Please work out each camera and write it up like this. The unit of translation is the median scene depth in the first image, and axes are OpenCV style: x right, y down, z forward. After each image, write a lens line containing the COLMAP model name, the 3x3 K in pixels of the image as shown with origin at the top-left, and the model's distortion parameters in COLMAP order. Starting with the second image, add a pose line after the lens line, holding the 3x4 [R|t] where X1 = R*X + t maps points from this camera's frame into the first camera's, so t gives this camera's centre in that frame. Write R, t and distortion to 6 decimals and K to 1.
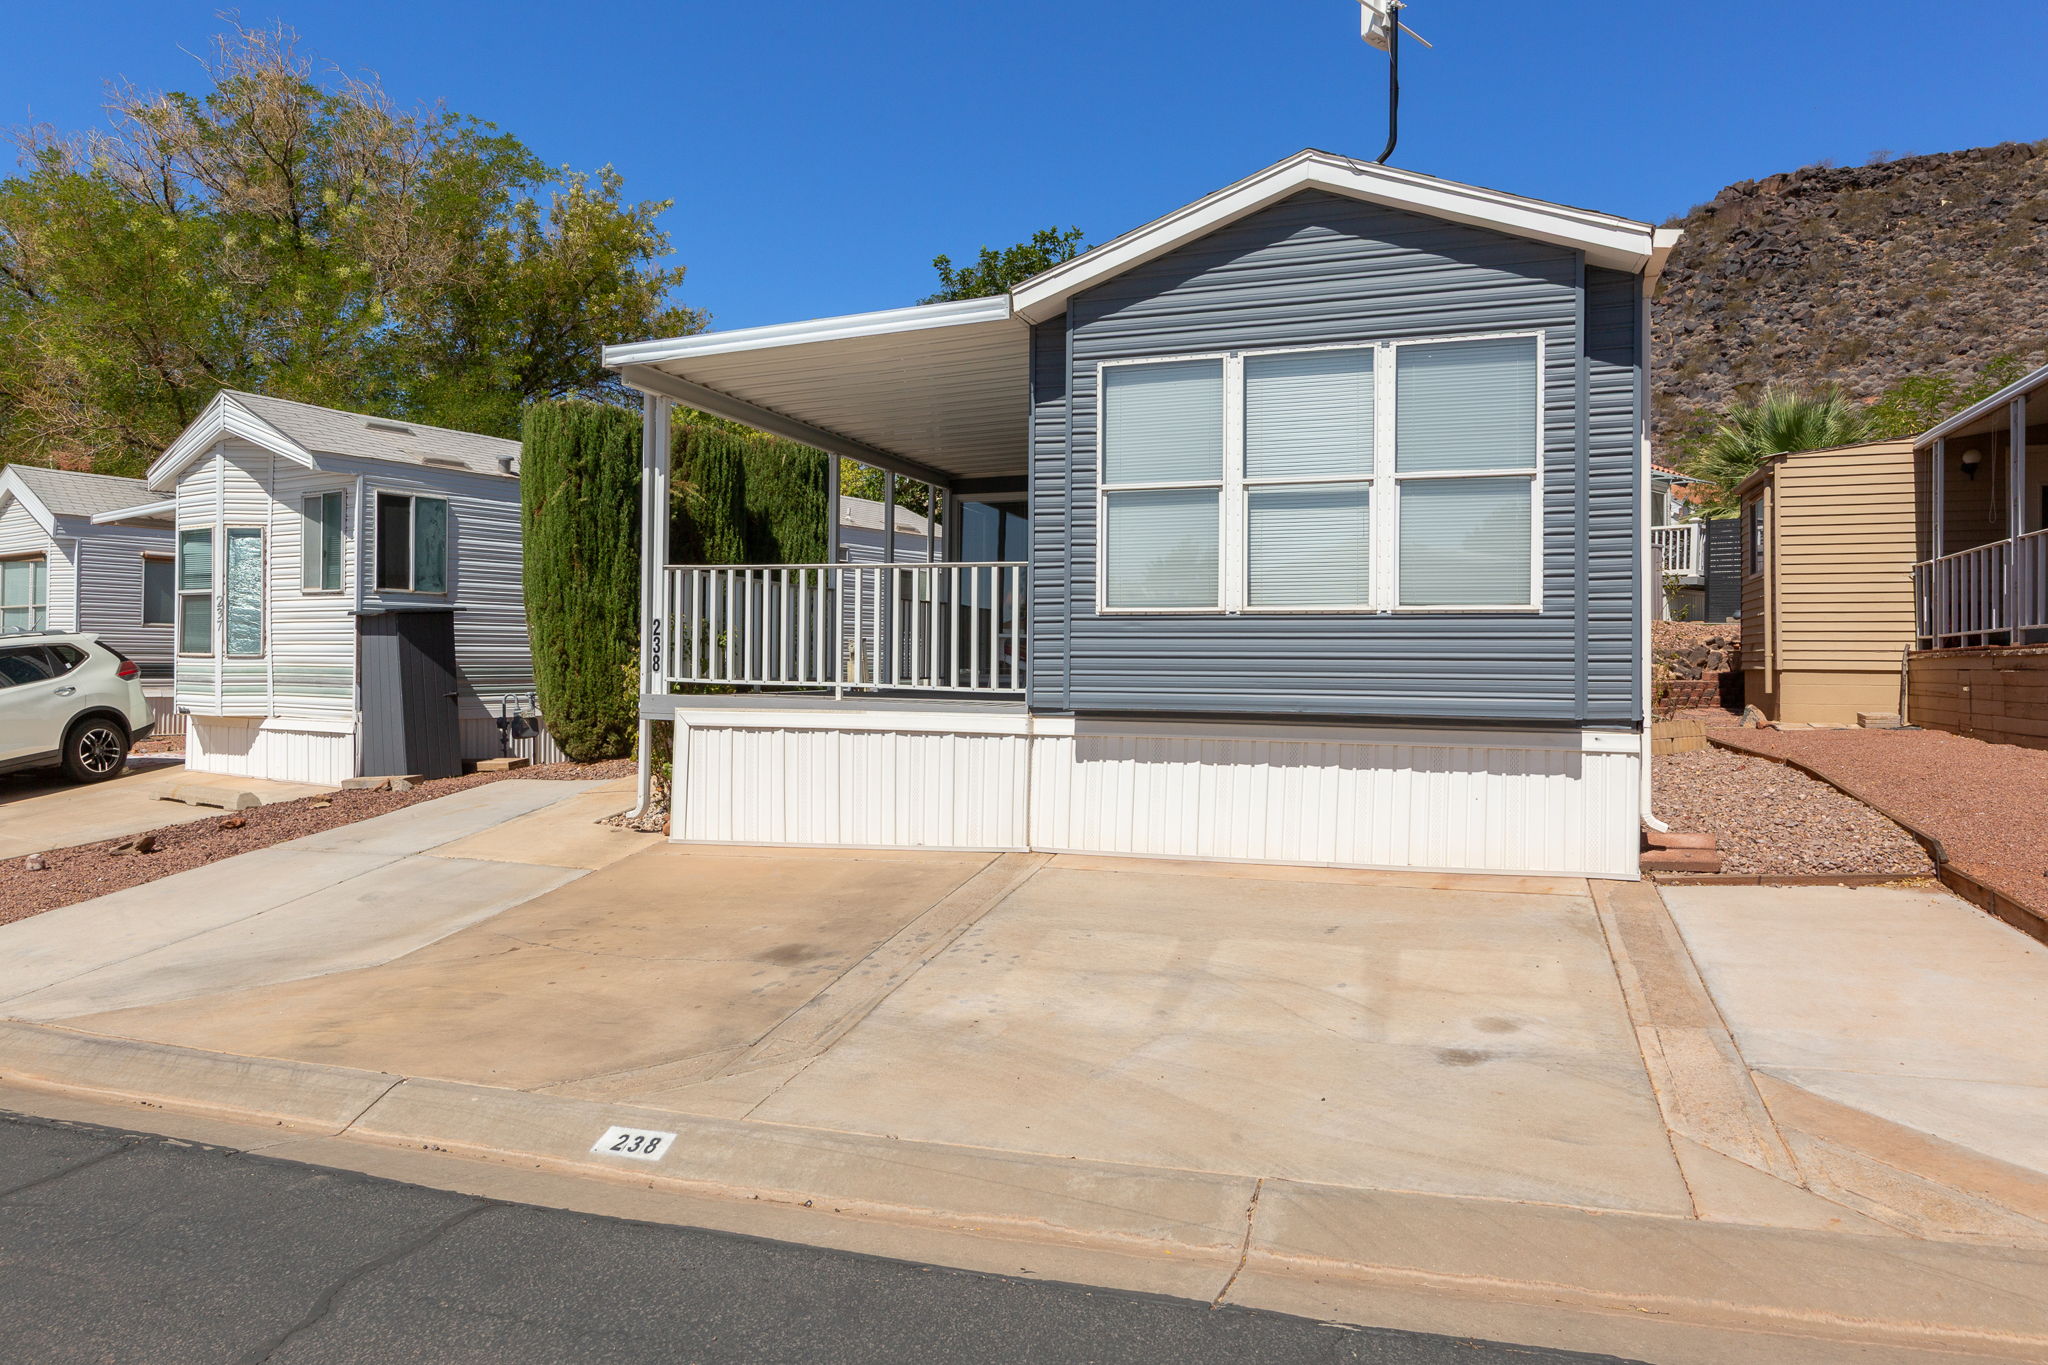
lens RADIAL K [[1024.6, 0, 1037.6], [0, 1024.6, 658.6], [0, 0, 1]] dist [0.002033, 0.002293]
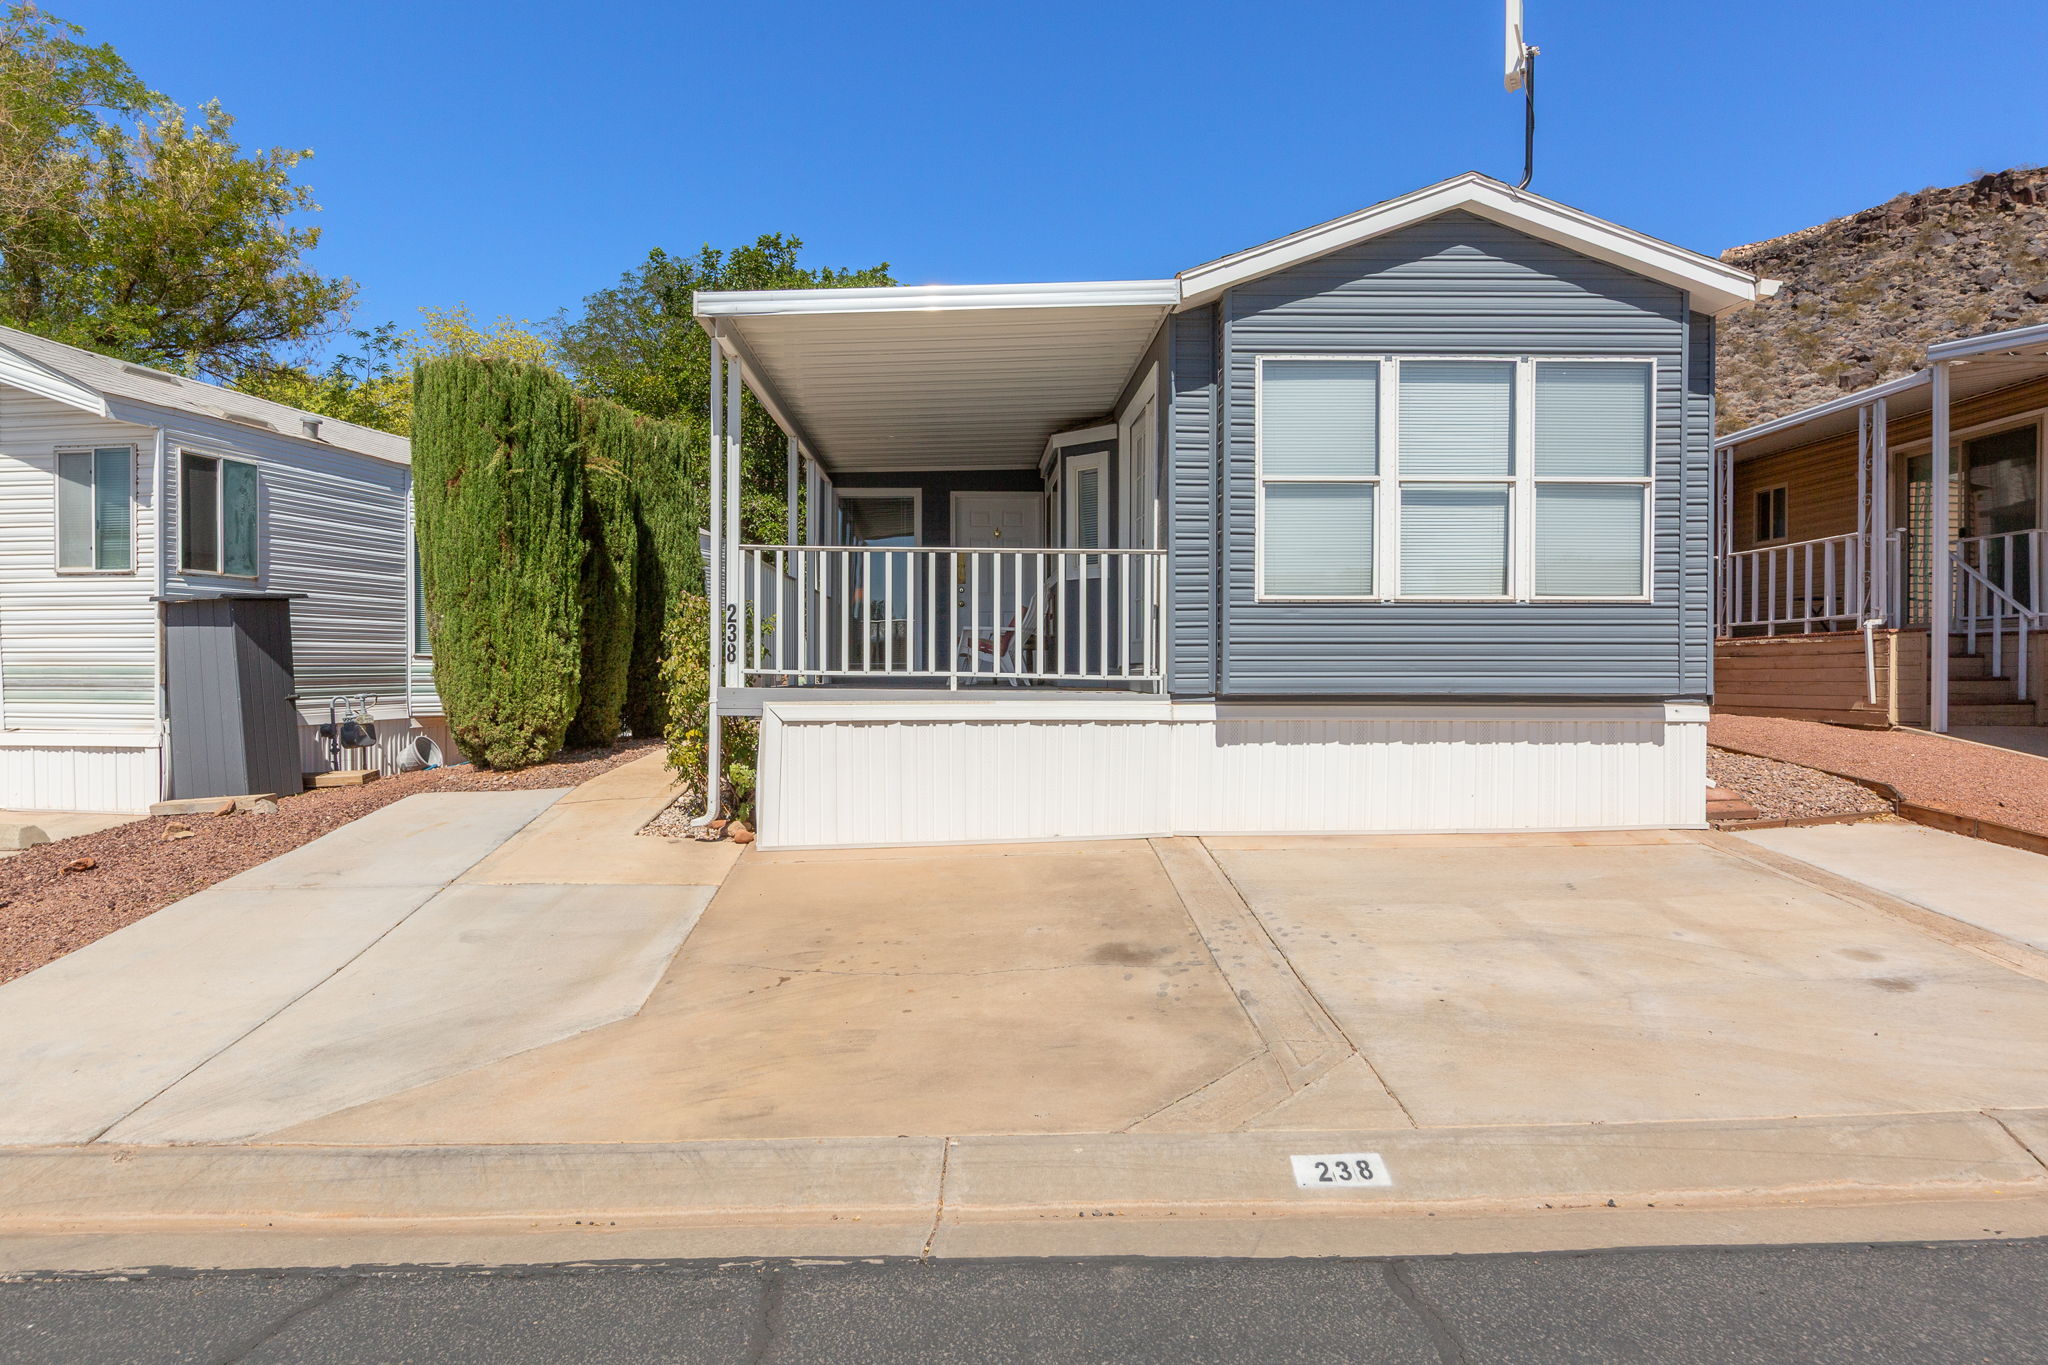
lens RADIAL K [[963.5, 0, 1023.5], [0, 963.5, 674.7], [0, 0, 1]] dist [0.004848, -0.000655]
pose [[0.958165, -0.010559, 0.286022, -0.392004], [0.005703, 0.999825, 0.017806, 0.010121], [-0.286160, -0.015430, 0.958058, 0.121979]]
